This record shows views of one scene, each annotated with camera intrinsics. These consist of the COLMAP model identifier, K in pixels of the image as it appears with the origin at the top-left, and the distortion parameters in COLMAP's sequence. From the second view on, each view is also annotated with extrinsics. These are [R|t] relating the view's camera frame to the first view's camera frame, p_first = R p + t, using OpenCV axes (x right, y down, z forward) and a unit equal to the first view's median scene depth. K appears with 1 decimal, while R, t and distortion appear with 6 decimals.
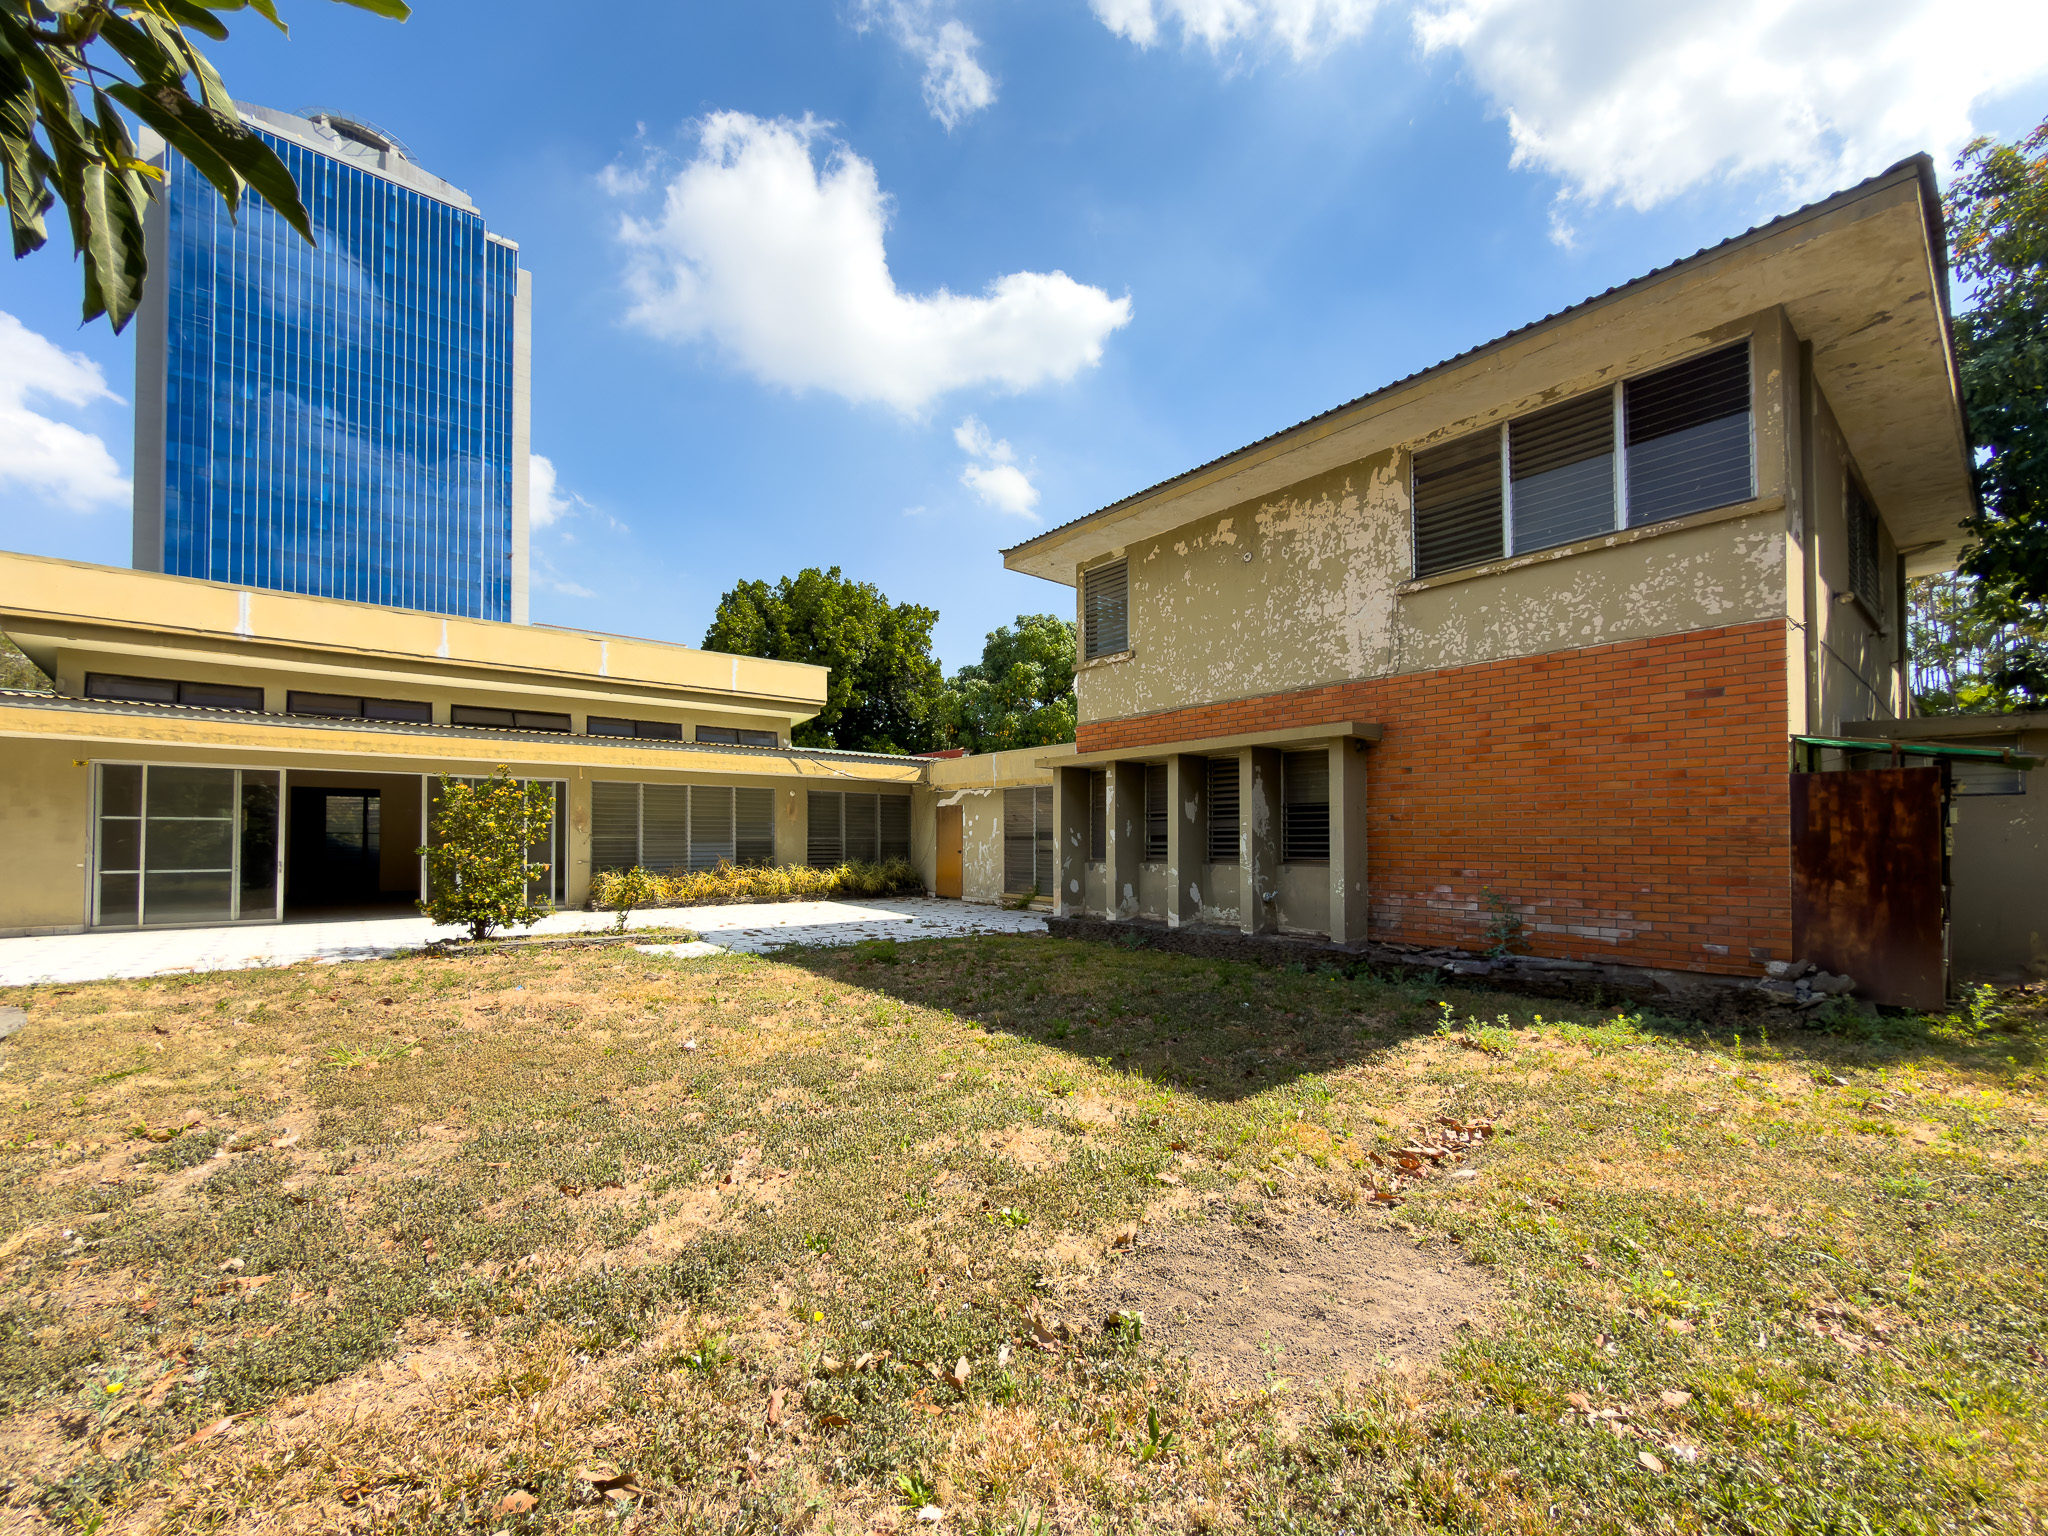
lens RADIAL K [[830.2, 0, 1008.0], [0, 830.2, 823.5], [0, 0, 1]] dist [-0.000377, 0.000097]
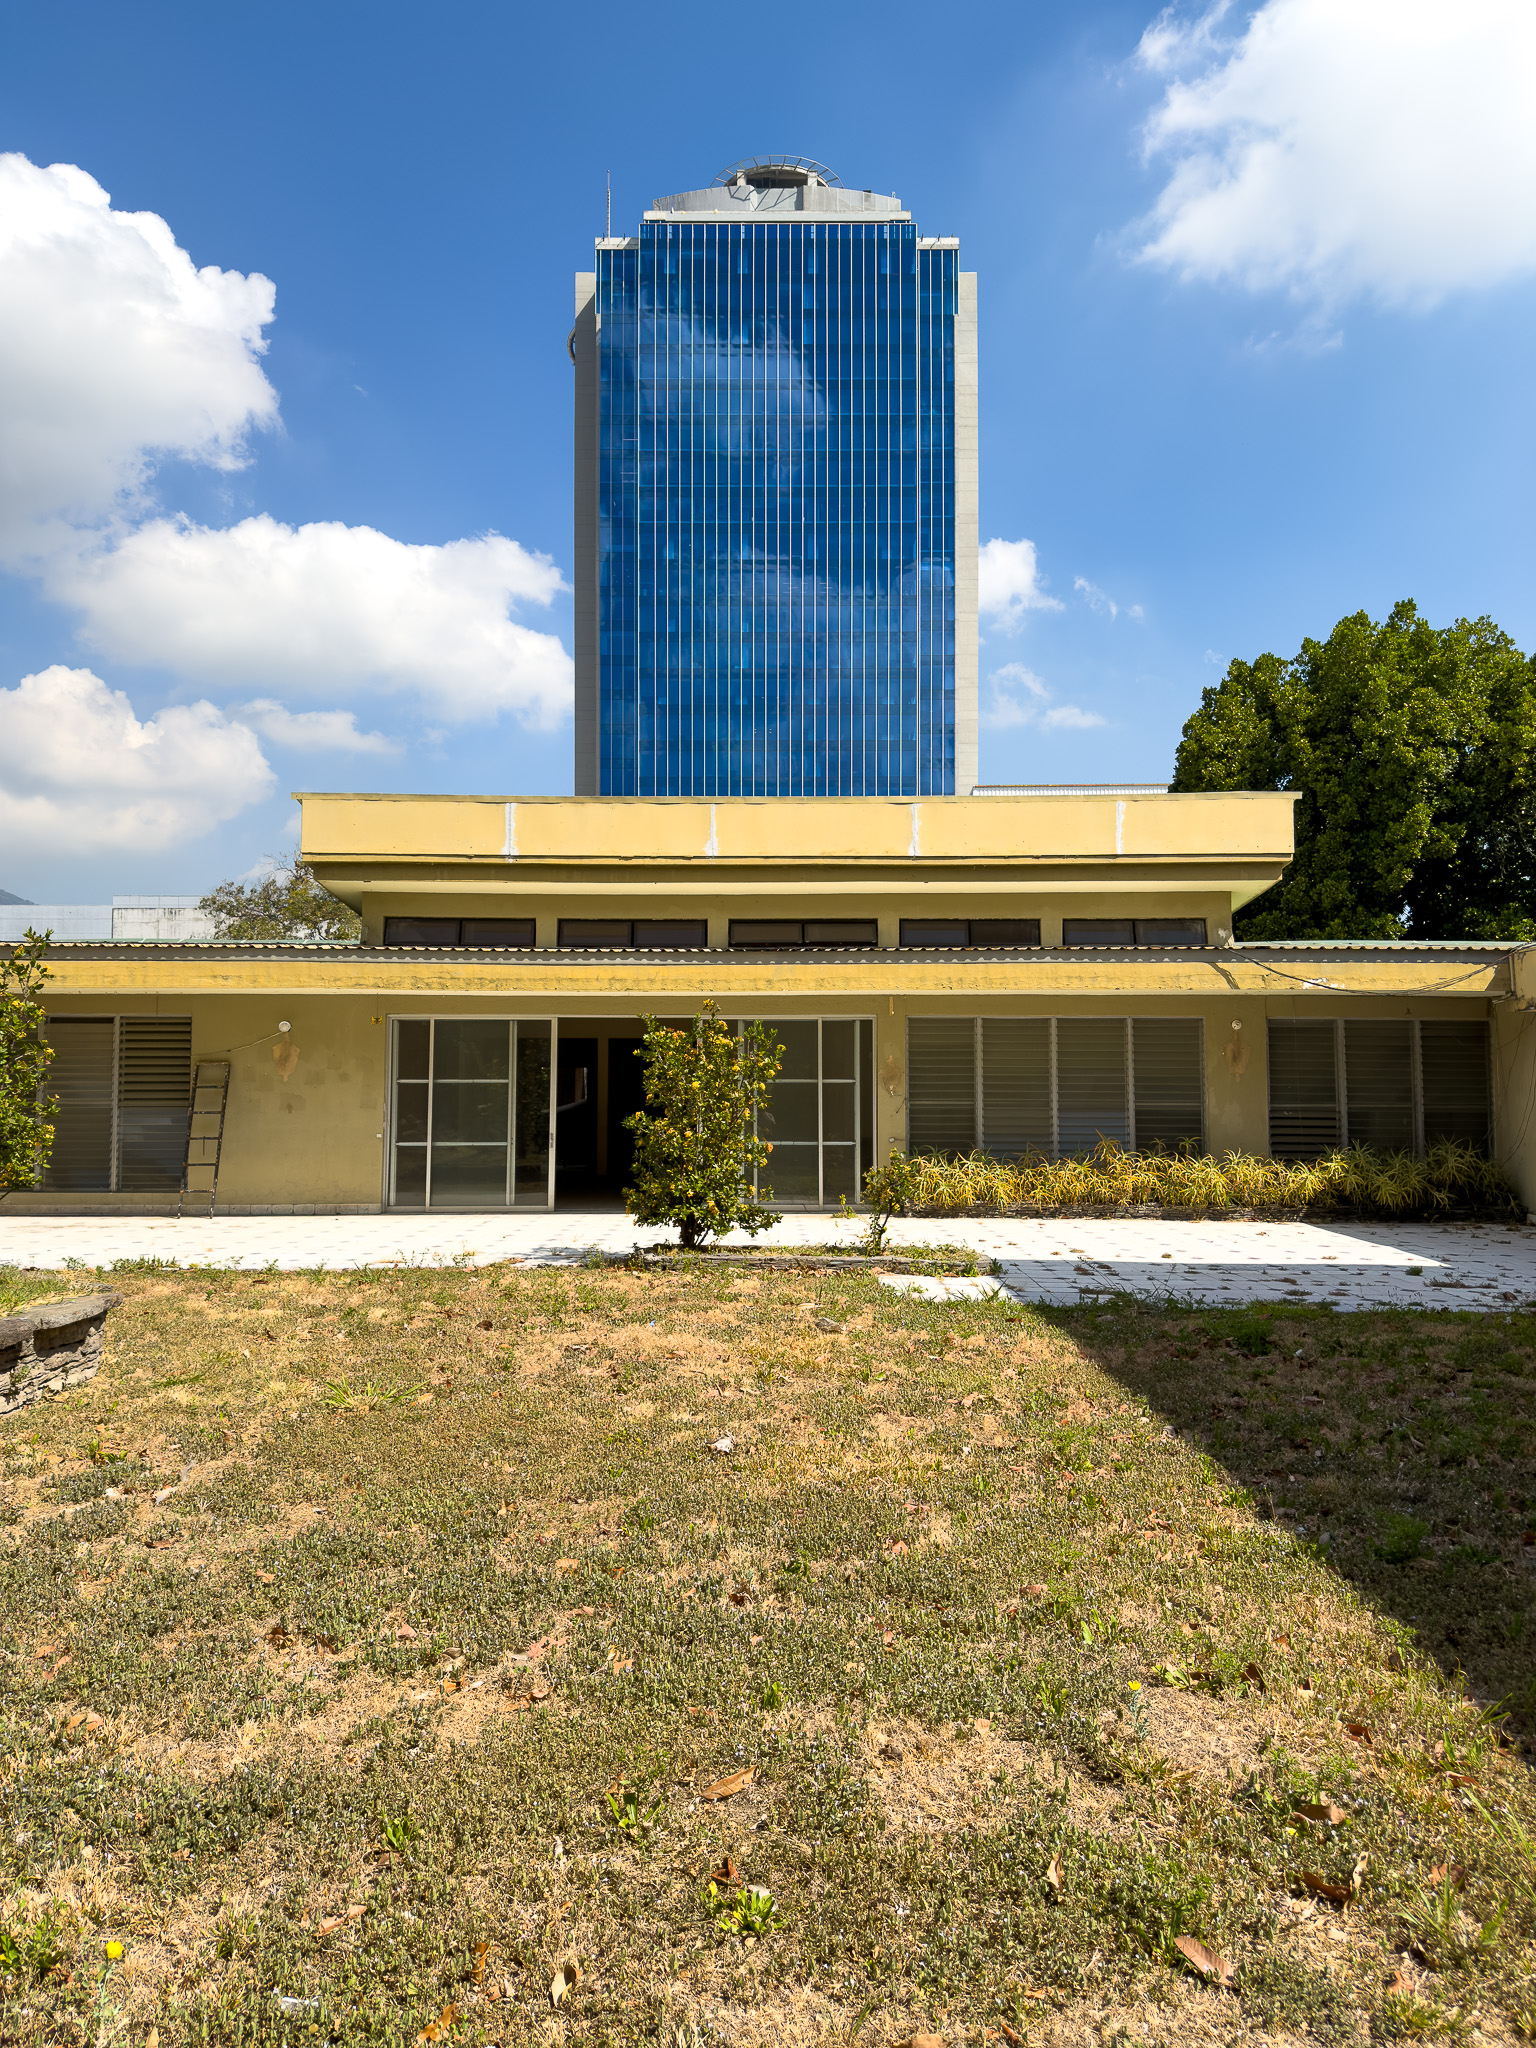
lens RADIAL K [[1396.8, 0, 768.0], [0, 1396.8, 1024.0], [0, 0, 1]] dist [0.095104, -0.117358]
pose [[0.775907, -0.035442, -0.629851, 0.133420], [0.011146, 0.999035, -0.042486, 0.000009], [0.630749, 0.025944, 0.775553, 0.087969]]
